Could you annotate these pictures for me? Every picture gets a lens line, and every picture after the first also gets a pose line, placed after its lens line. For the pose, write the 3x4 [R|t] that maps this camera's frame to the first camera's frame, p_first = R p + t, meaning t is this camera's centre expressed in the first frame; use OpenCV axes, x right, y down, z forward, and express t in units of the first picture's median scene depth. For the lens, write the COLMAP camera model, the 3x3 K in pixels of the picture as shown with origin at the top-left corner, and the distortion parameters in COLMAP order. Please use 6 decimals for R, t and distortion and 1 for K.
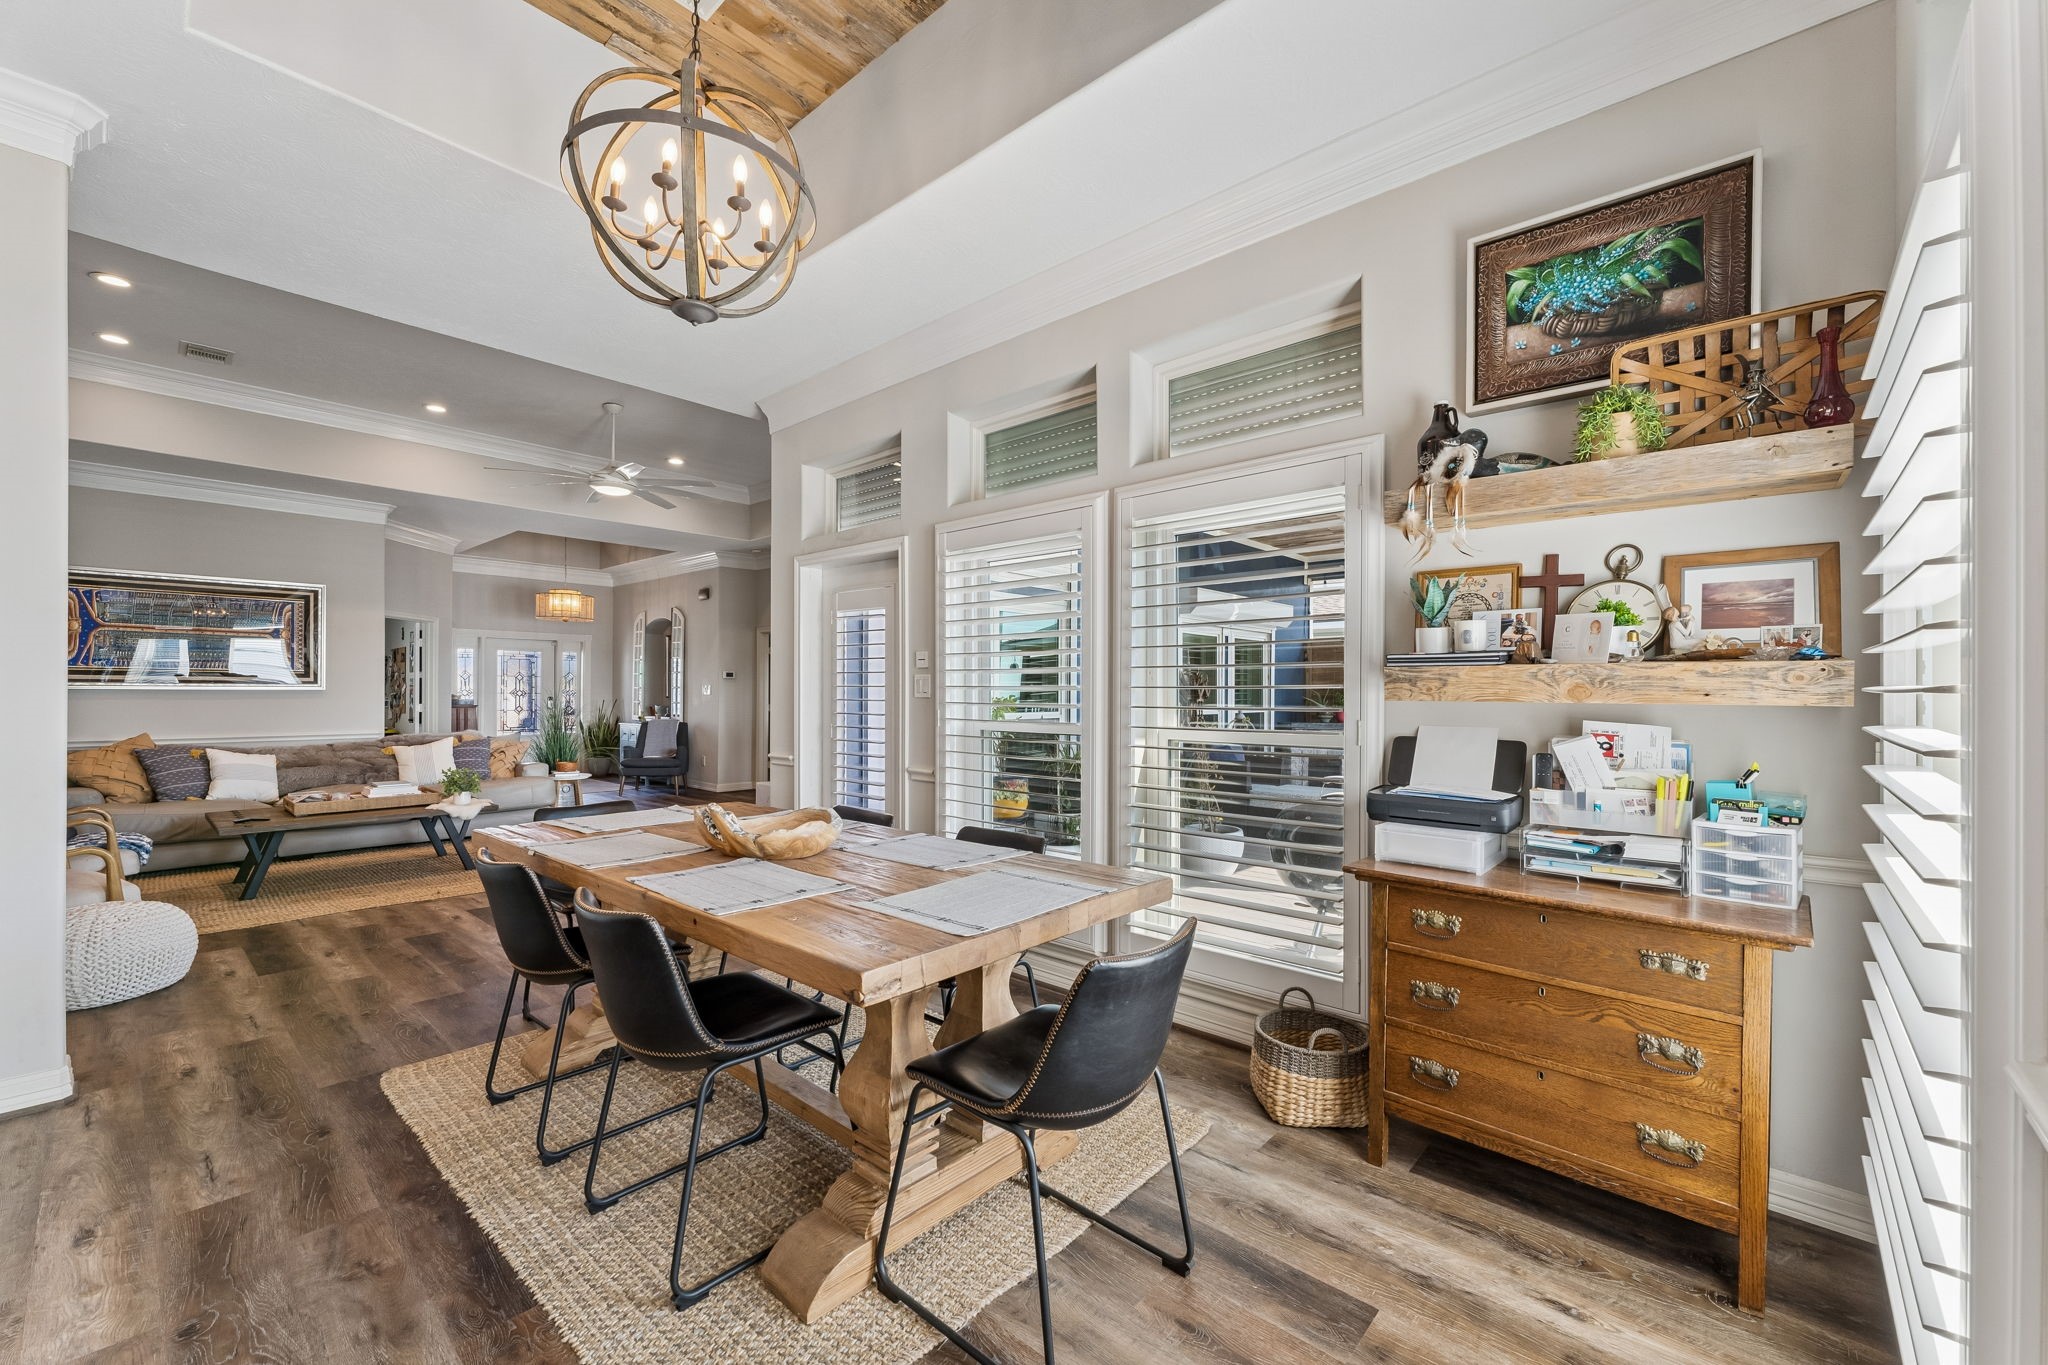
lens RADIAL K [[821.2, 0, 1013.9], [0, 821.2, 688.2], [0, 0, 1]] dist [0.002874, -0.000113]
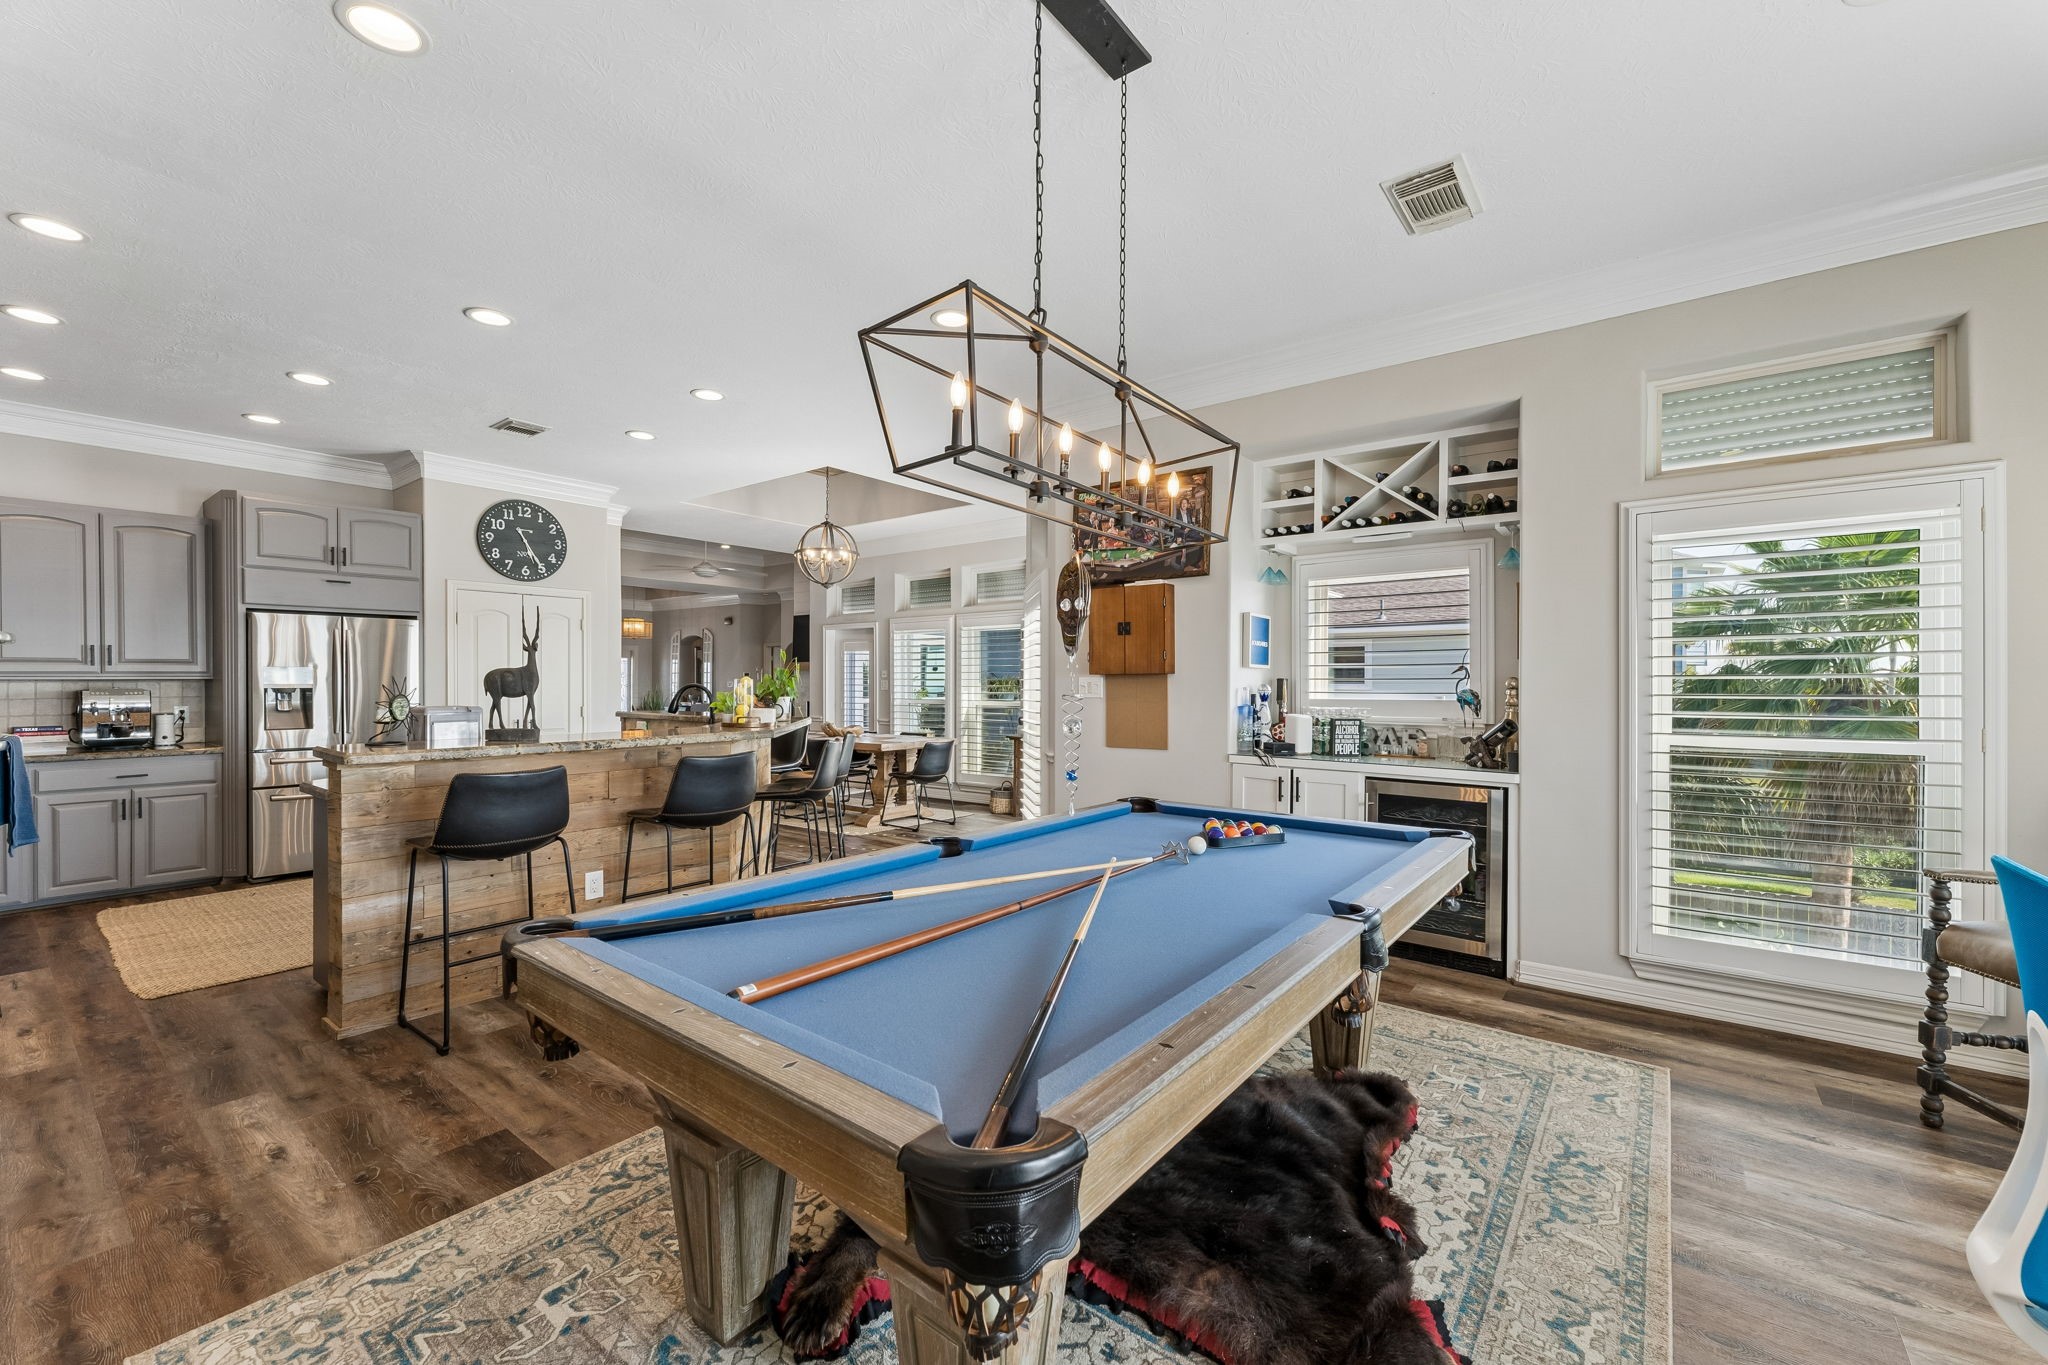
lens RADIAL K [[821.2, 0, 1024.9], [0, 821.2, 683.7], [0, 0, 1]] dist [0.002874, -0.000113]
pose [[0.996037, -0.002627, 0.088901, 0.098766], [0.002015, 0.999974, 0.006969, -0.025661], [-0.088917, -0.006762, 0.996016, -1.666641]]
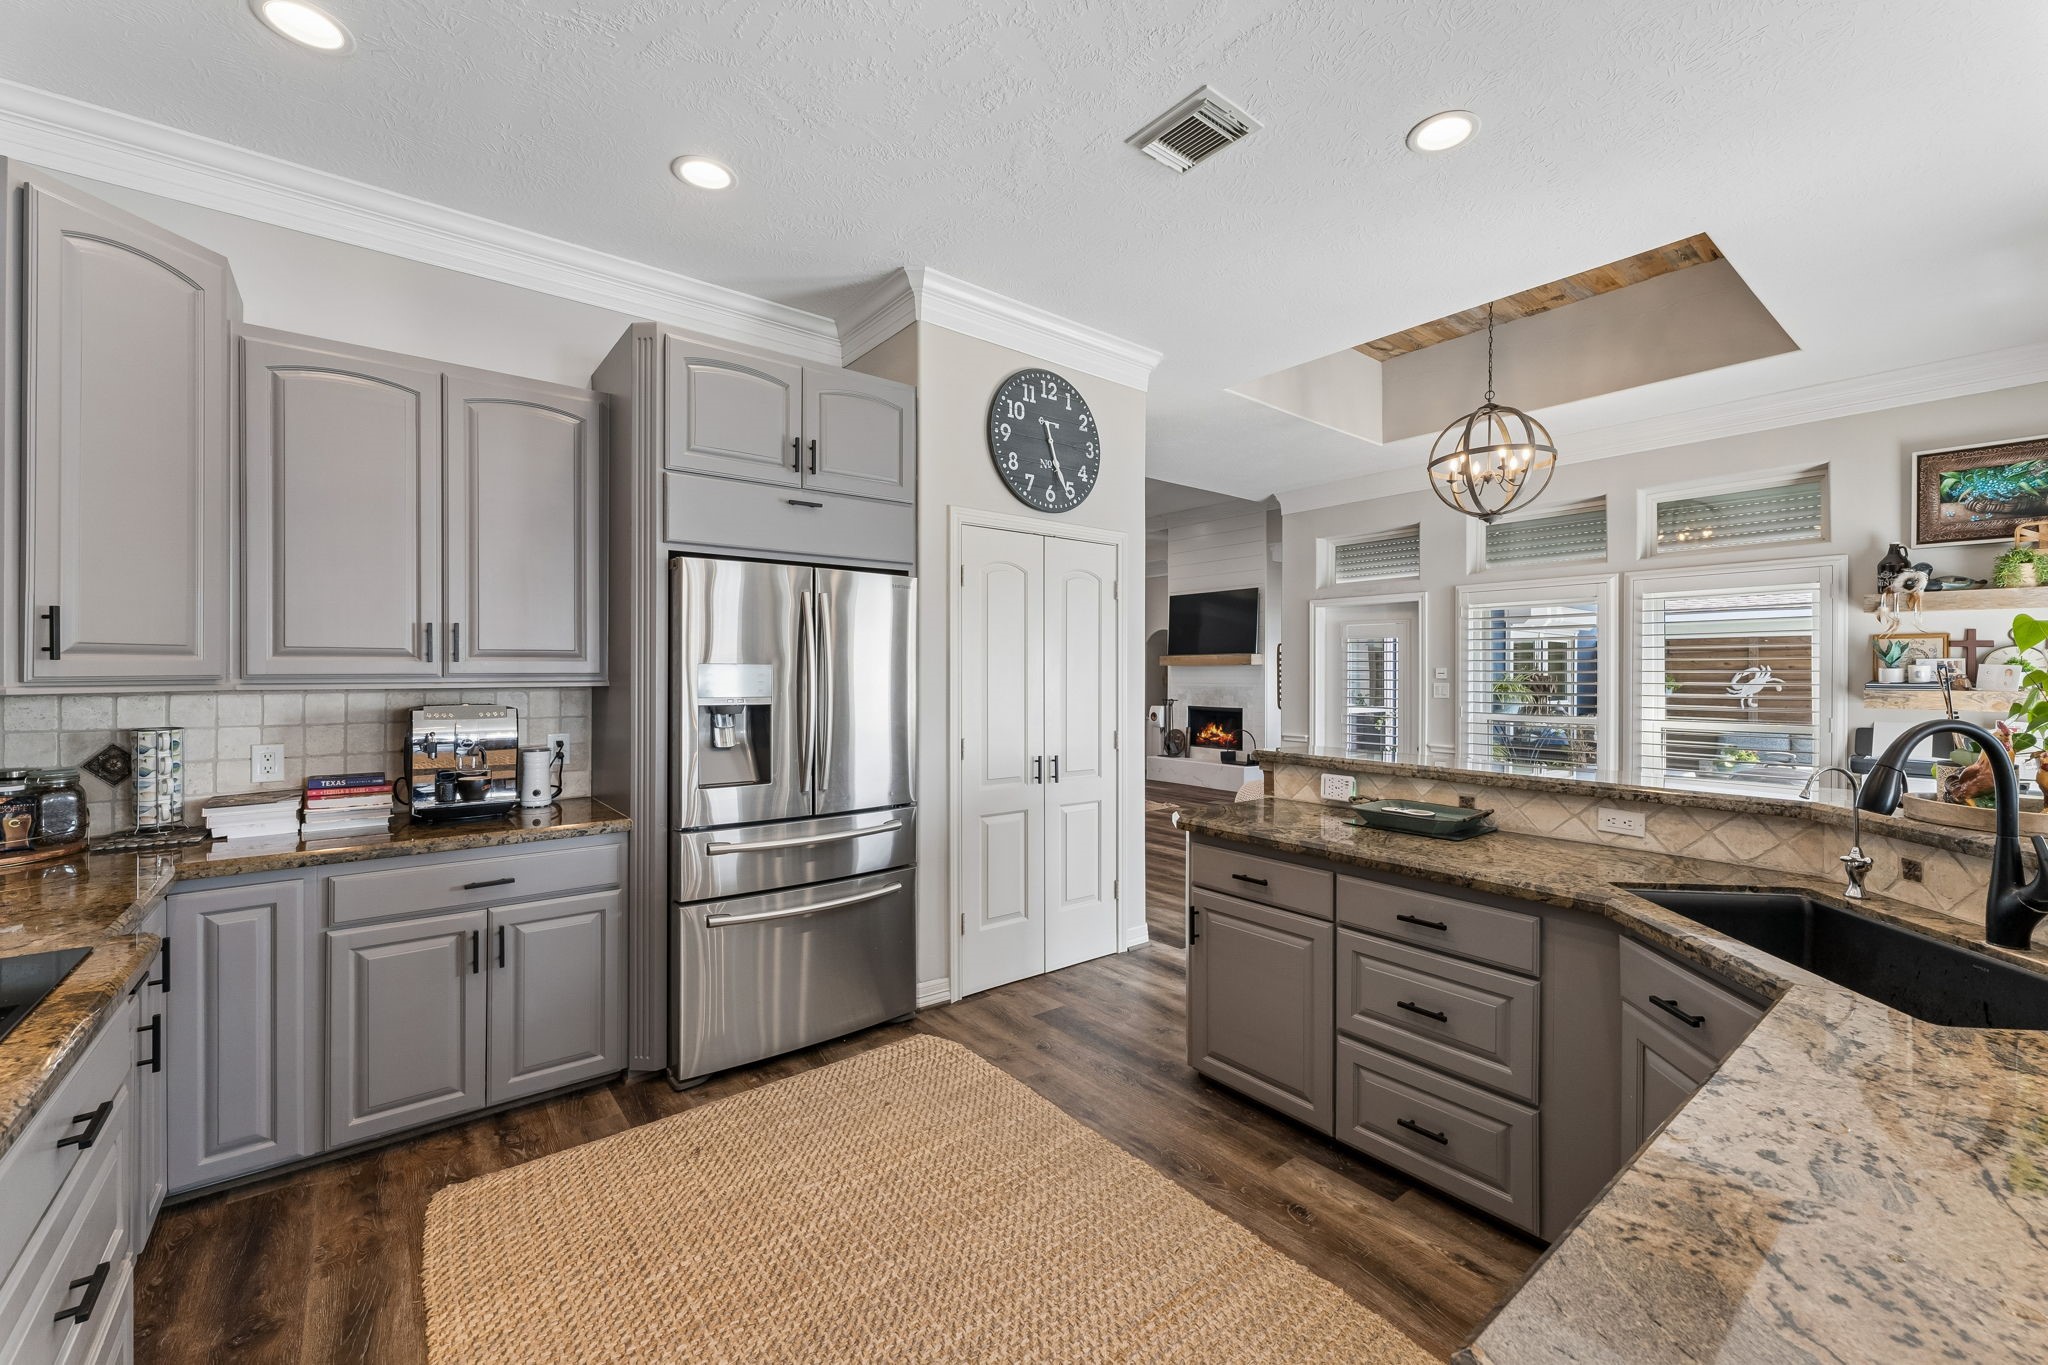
lens RADIAL K [[821.2, 0, 1025.2], [0, 821.2, 672.1], [0, 0, 1]] dist [0.002874, -0.000113]
pose [[0.988449, 0.001055, -0.151551, -0.750445], [-0.000995, 0.999999, 0.000470, -0.042791], [0.151551, -0.000314, 0.988449, -0.739828]]
